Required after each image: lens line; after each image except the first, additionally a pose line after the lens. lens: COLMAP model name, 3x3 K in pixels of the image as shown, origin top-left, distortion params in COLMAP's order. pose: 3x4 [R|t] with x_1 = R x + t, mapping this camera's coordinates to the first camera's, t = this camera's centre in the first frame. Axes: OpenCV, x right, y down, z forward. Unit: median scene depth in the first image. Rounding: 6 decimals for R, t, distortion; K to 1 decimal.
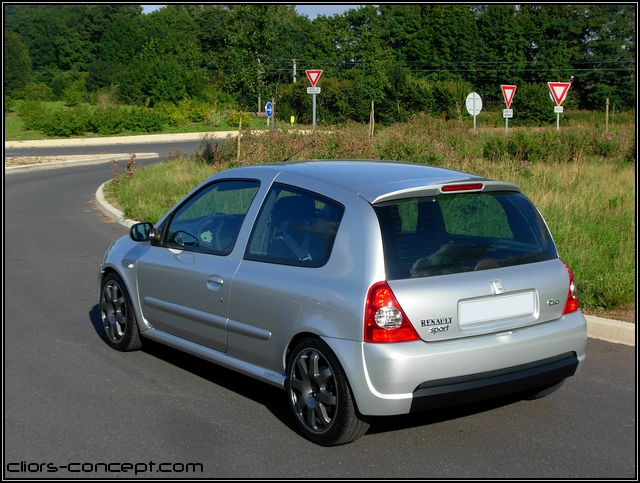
lens RADIAL K [[1063.6, 0, 320.0], [0, 1063.6, 241.5], [0, 0, 1]] dist [-0.099182, 0.018886]
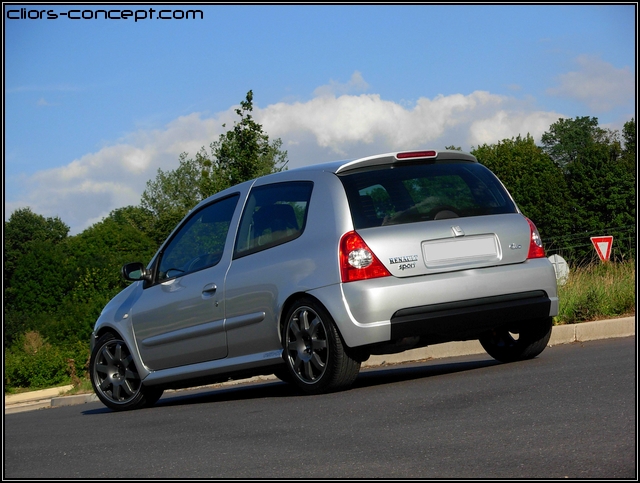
lens RADIAL K [[1782.3, 0, 320.0], [0, 1782.3, 241.5], [0, 0, 1]] dist [-0.042790, 0.215180]
pose [[0.990740, -0.134959, -0.014833, 0.048142], [0.128737, 0.968493, -0.213187, 0.420920], [0.043137, 0.209304, 0.976899, -0.814606]]
